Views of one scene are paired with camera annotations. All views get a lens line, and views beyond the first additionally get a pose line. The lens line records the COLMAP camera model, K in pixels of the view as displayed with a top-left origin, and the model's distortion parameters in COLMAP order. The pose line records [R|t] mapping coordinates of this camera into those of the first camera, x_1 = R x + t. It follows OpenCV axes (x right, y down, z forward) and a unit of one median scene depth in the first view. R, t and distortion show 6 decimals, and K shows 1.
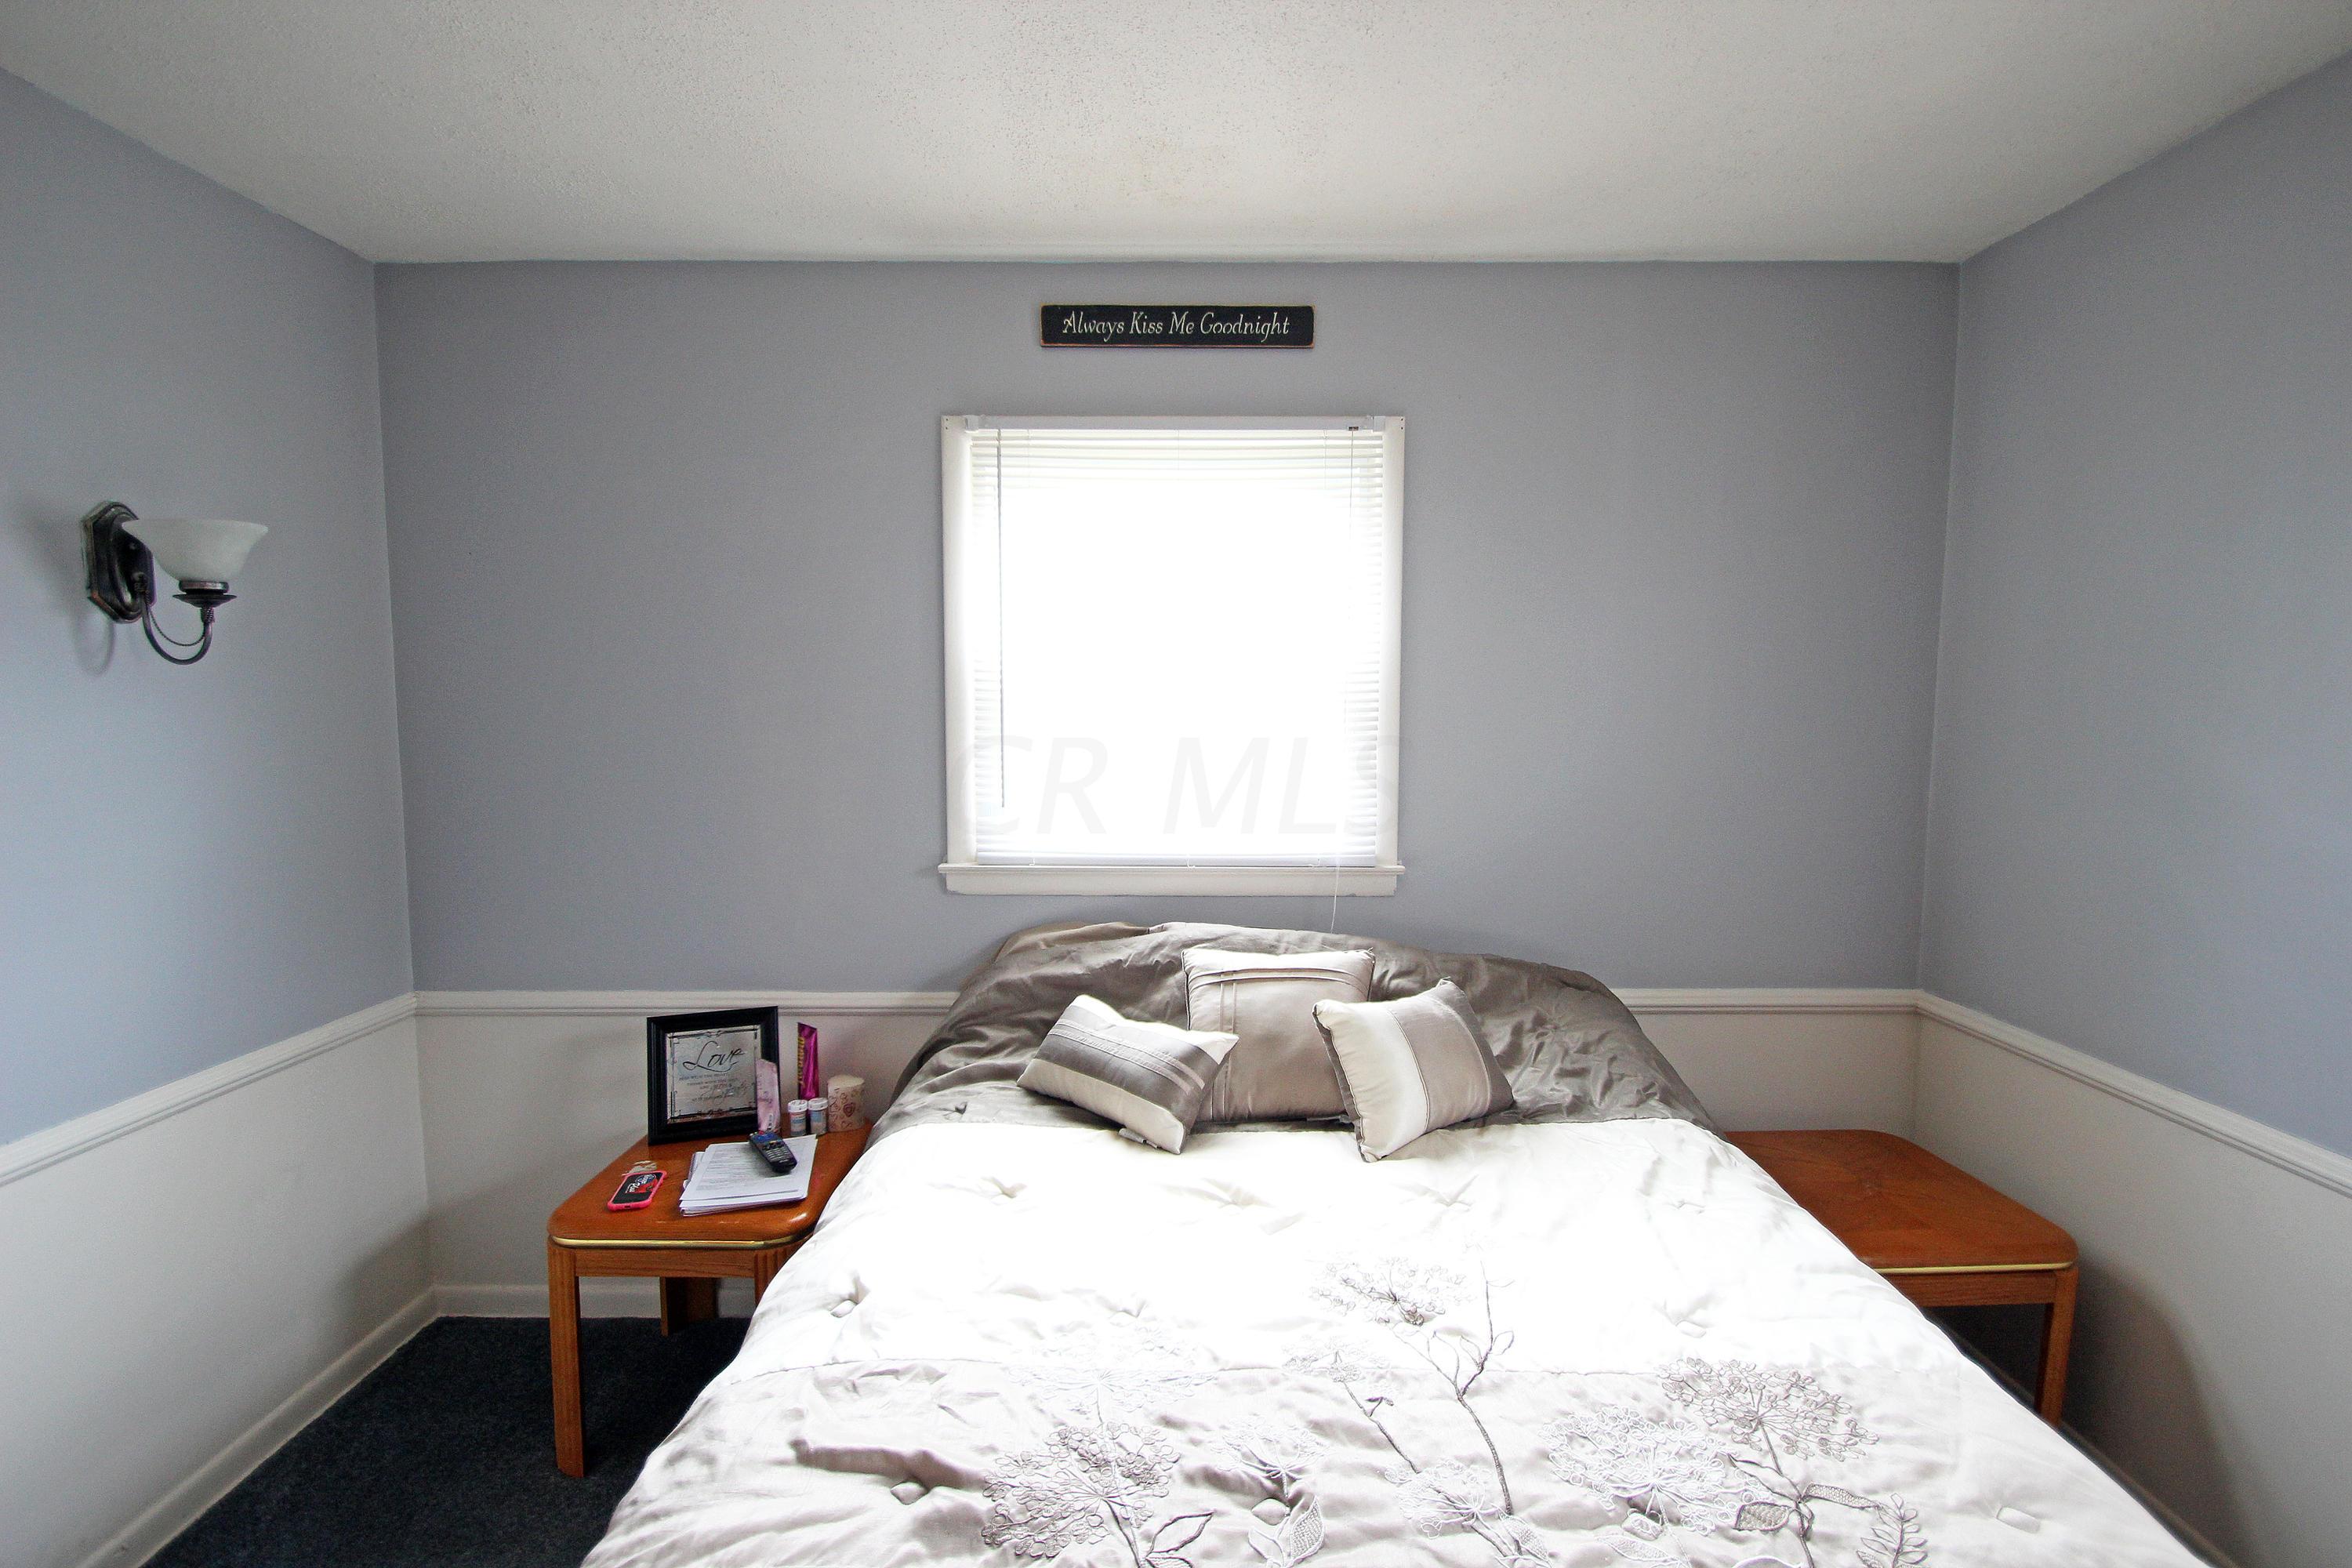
lens RADIAL K [[1096.4, 0, 1171.8], [0, 1096.4, 794.4], [0, 0, 1]] dist [0.007391, -0.009255]
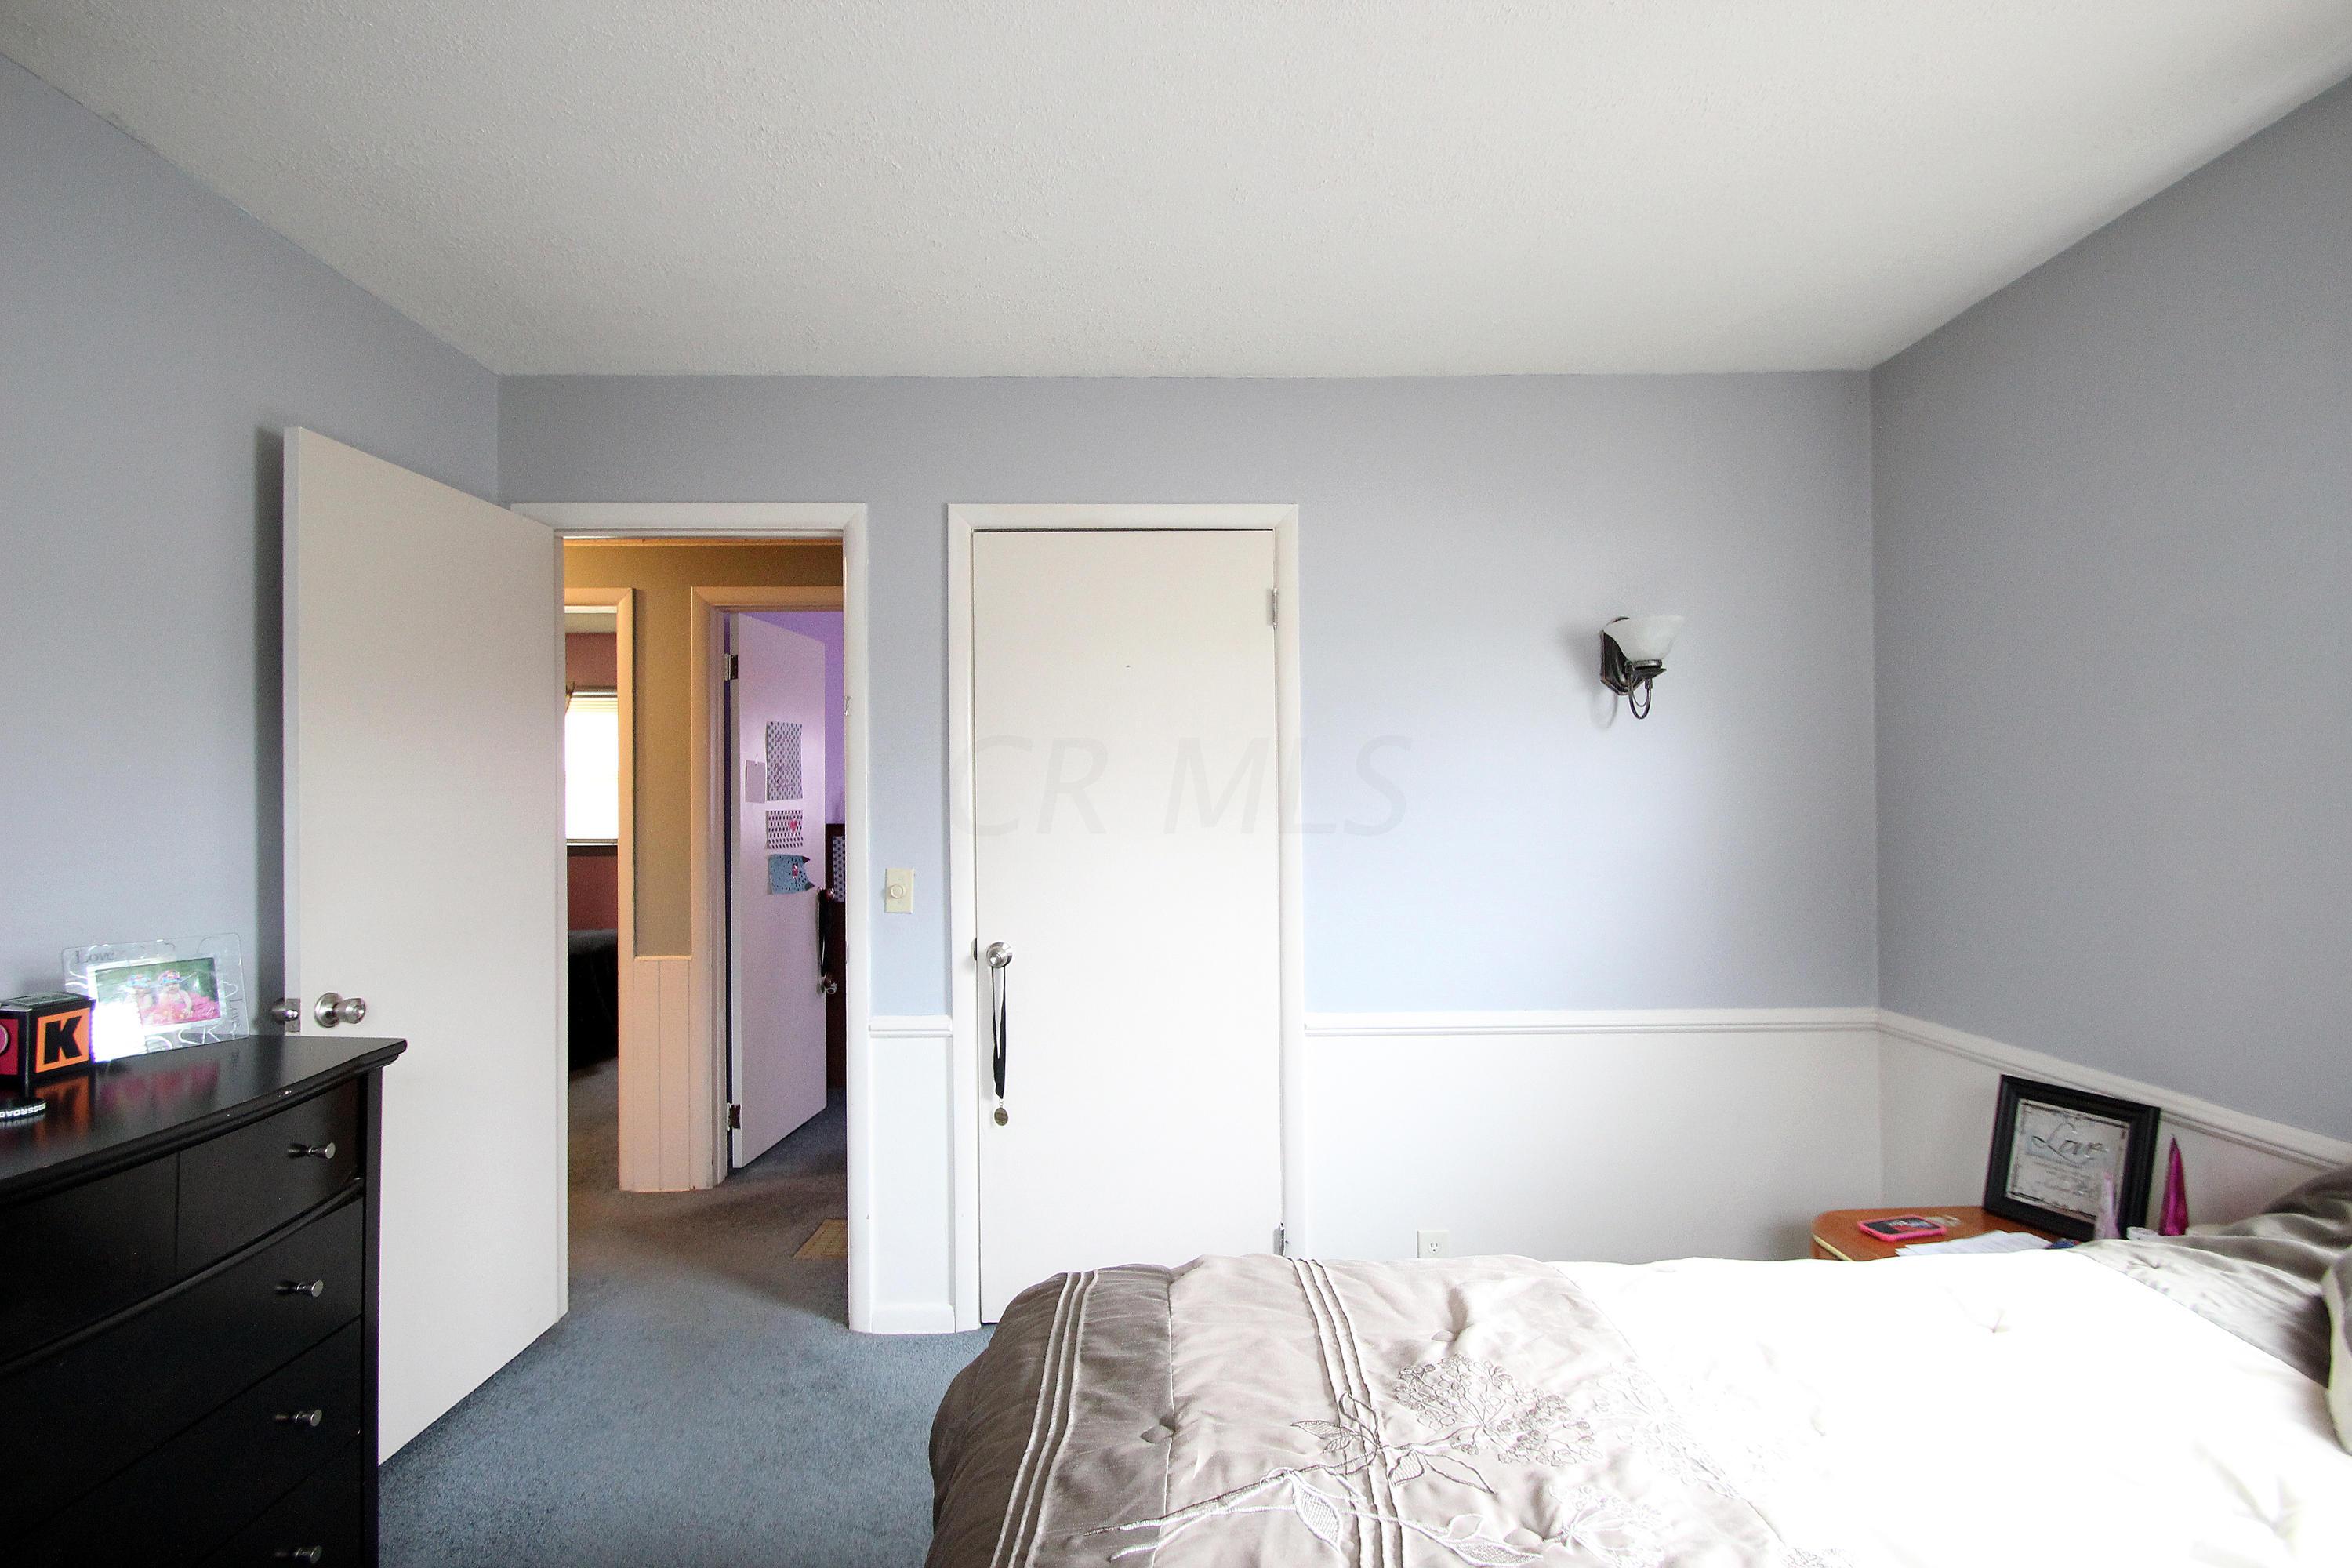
lens RADIAL K [[1096.4, 0, 1171.8], [0, 1096.4, 786.9], [0, 0, 1]] dist [0.007391, -0.009255]
pose [[0.017643, -0.013860, -0.999748, 0.448513], [-0.076452, 0.996958, -0.015171, 0.033513], [0.996917, 0.076701, 0.016530, 0.293758]]
